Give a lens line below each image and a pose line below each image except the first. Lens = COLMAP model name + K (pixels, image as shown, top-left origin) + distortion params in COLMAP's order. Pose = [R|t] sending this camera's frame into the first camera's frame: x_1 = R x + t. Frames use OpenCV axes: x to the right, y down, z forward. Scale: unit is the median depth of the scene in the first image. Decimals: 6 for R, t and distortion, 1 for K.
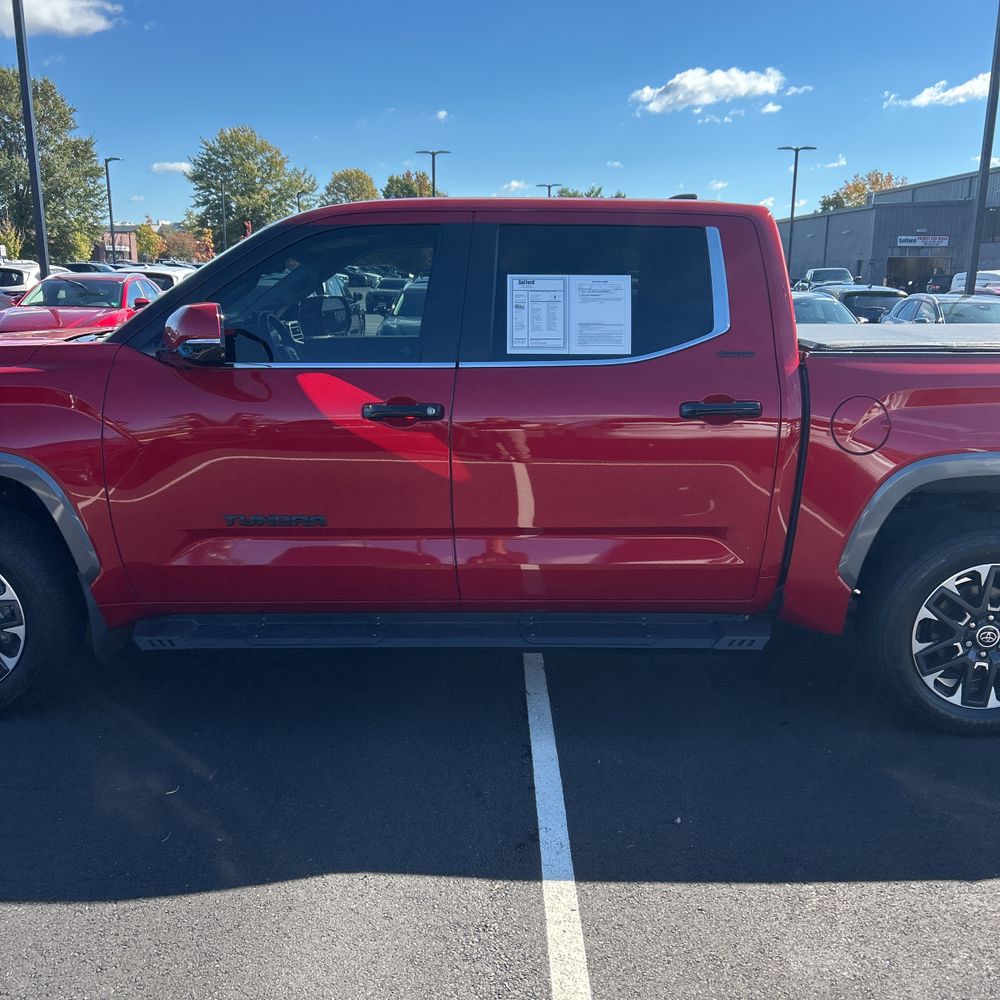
lens RADIAL K [[1009.2, 0, 491.0], [0, 1009.2, 521.7], [0, 0, 1]] dist [0.024417, 0.000000]
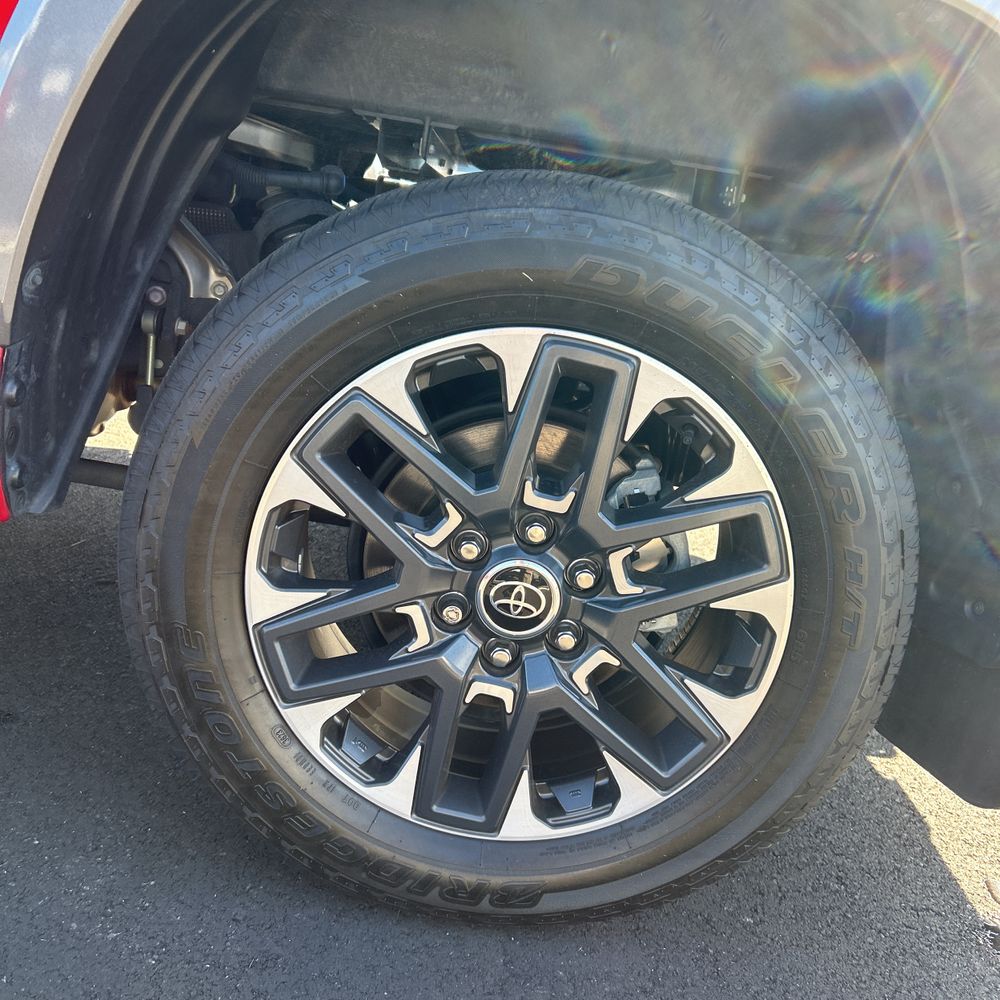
lens RADIAL K [[1009.2, 0, 484.7], [0, 1009.2, 495.5], [0, 0, 1]] dist [0.024417, 0.000000]
pose [[0.988711, 0.140427, 0.052267, 0.462891], [-0.143526, 0.987752, 0.061201, 0.069724], [-0.043032, -0.068011, 0.996756, 0.727411]]
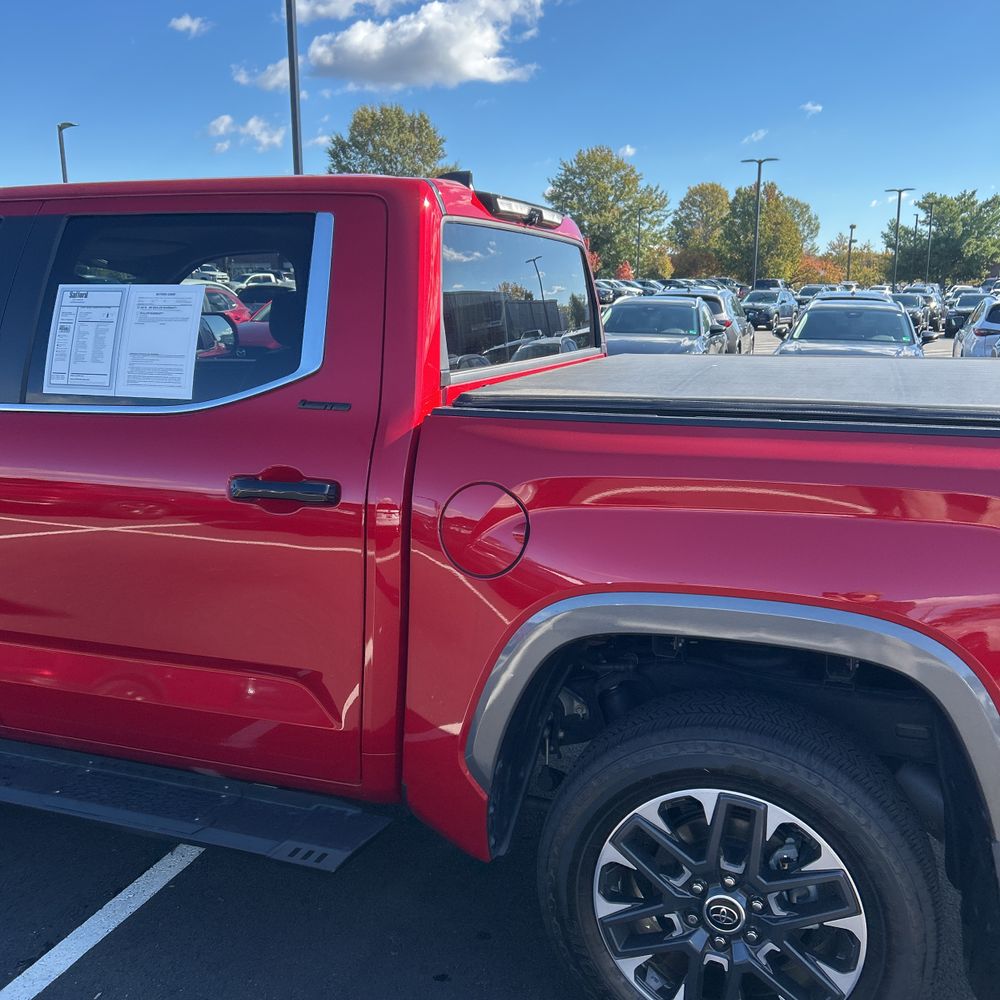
lens RADIAL K [[1009.2, 0, 495.5], [0, 1009.2, 502.2], [0, 0, 1]] dist [0.024417, 0.000000]
pose [[0.943775, 0.062416, -0.324643, 0.539924], [-0.072677, 0.997164, -0.019565, -0.095931], [0.322501, 0.042059, 0.945634, 0.414021]]
